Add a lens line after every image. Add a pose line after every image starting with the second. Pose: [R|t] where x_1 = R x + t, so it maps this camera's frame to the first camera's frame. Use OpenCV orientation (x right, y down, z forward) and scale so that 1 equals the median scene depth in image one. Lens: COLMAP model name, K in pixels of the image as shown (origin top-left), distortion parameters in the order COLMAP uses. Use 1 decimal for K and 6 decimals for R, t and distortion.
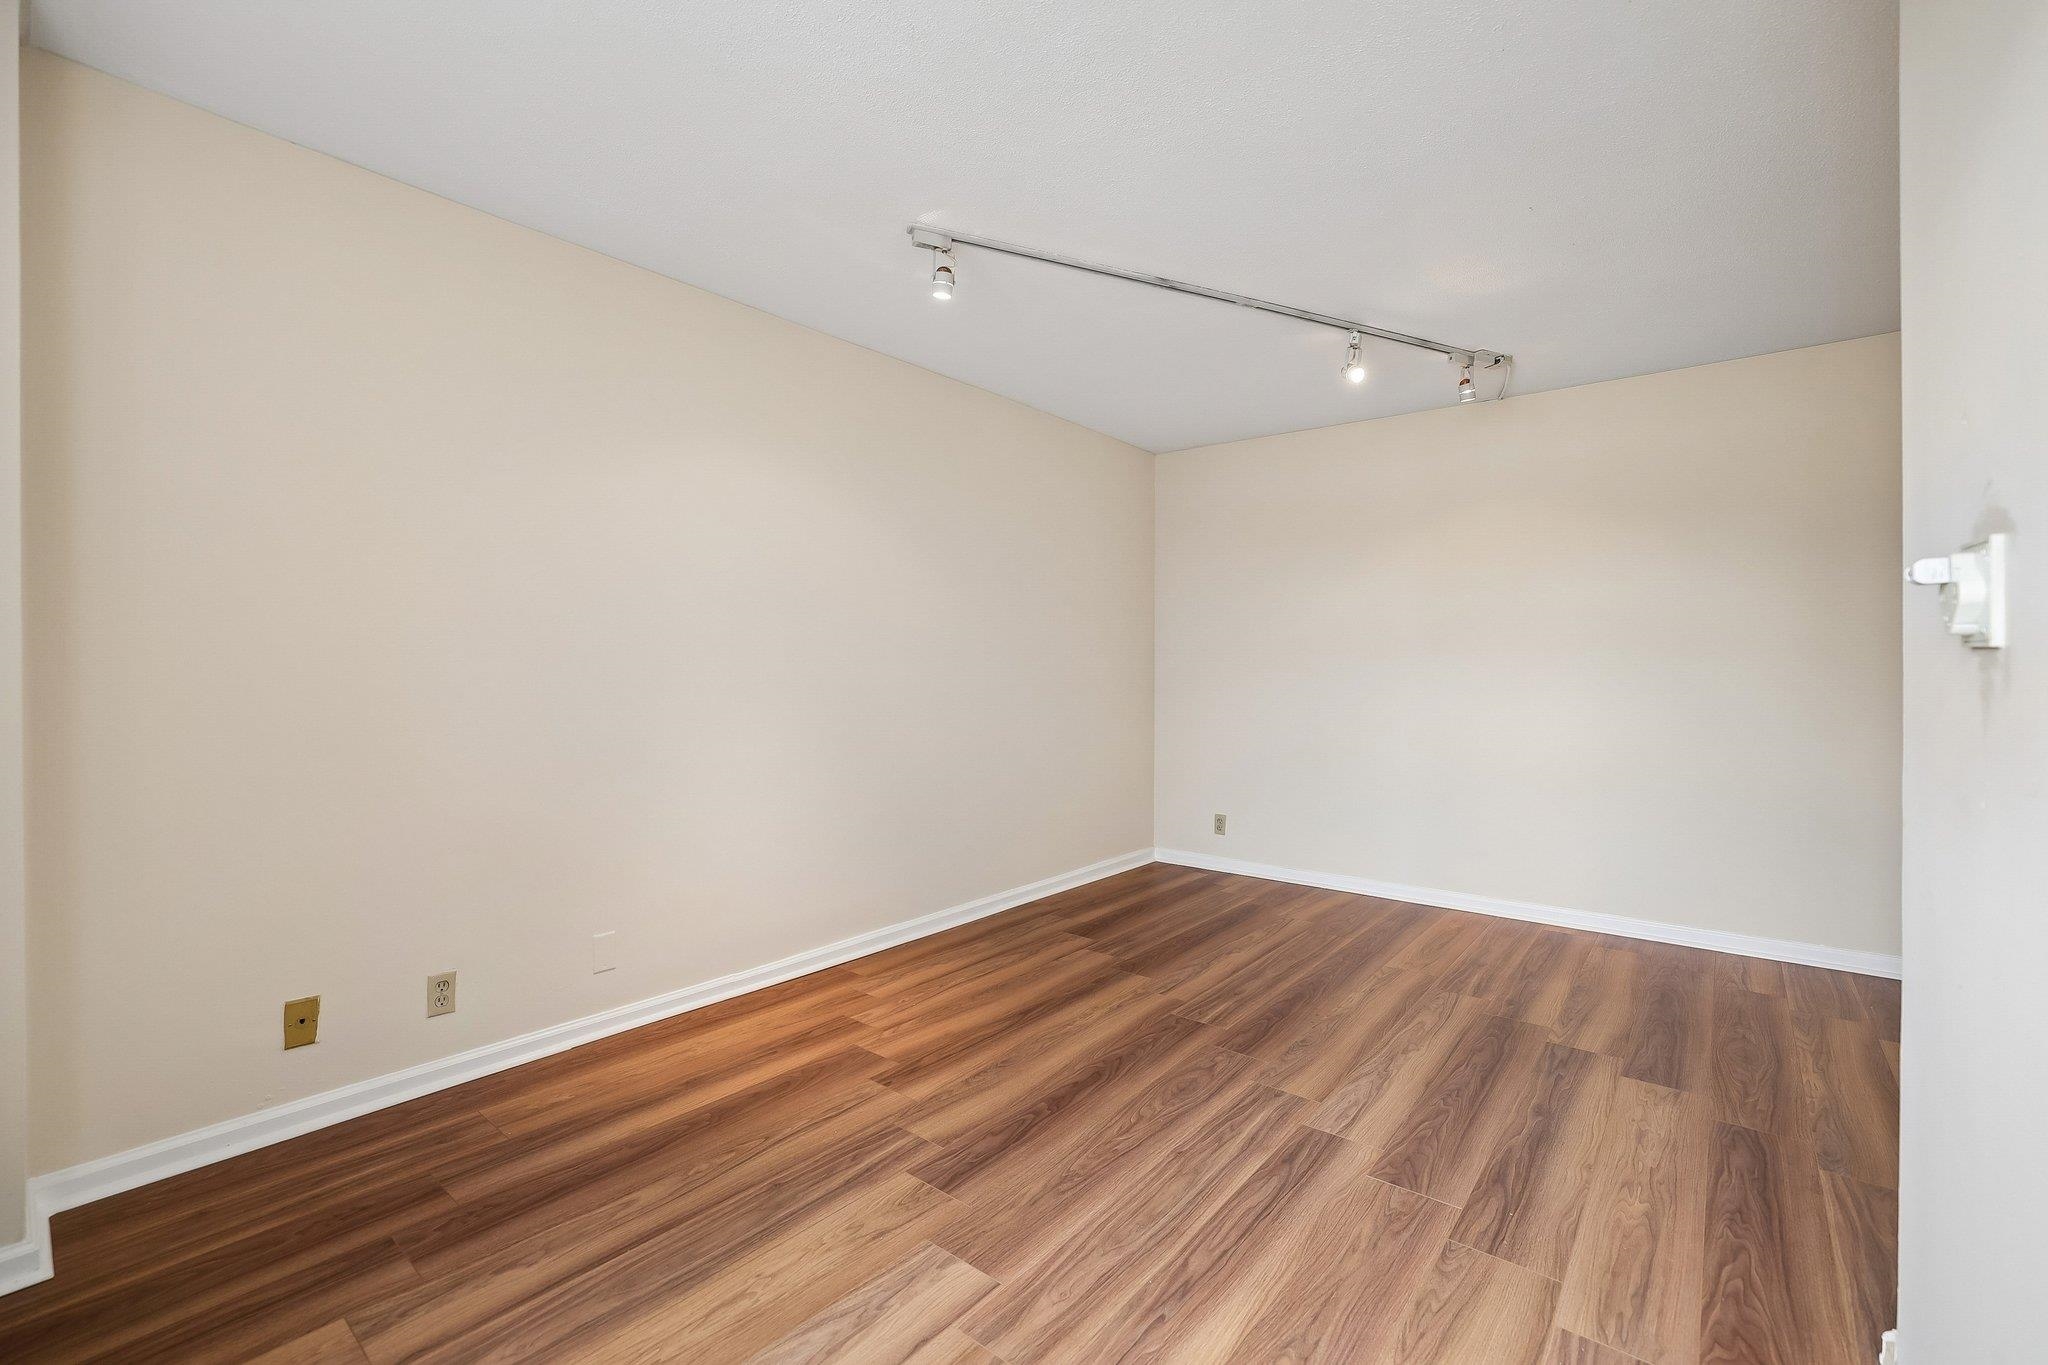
lens RADIAL K [[885.2, 0, 1018.5], [0, 885.2, 667.7], [0, 0, 1]] dist [-0.044099, 0.015589]
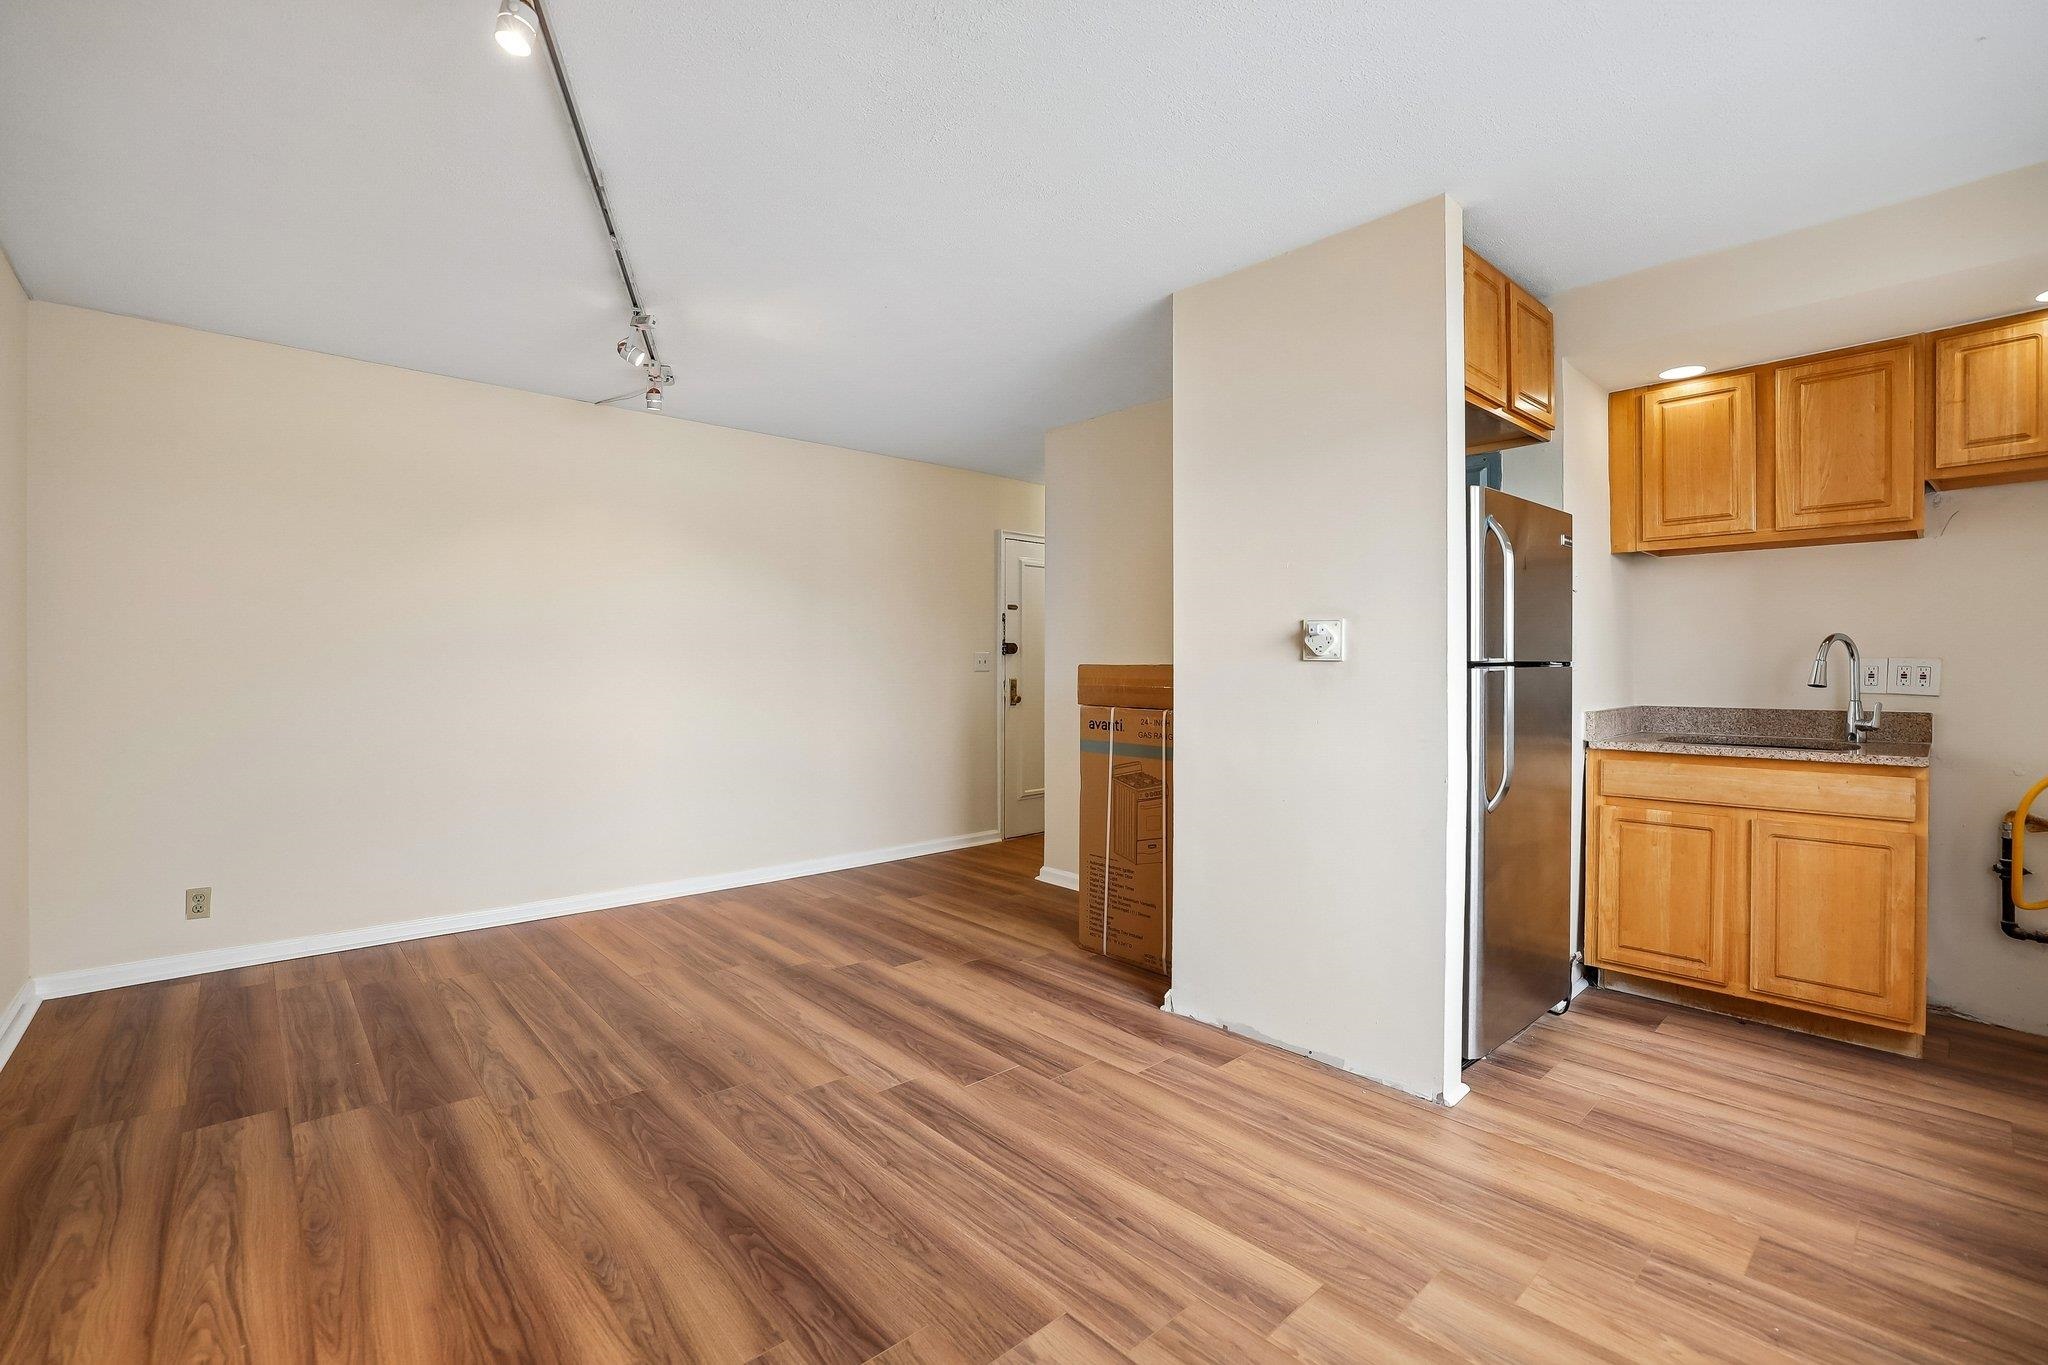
lens RADIAL K [[885.2, 0, 1018.5], [0, 885.2, 667.7], [0, 0, 1]] dist [-0.044099, 0.015589]
pose [[0.152592, -0.002251, 0.988287, -0.558550], [0.000458, 0.999997, 0.002207, -0.000054], [-0.988289, 0.000116, 0.152593, 0.523765]]
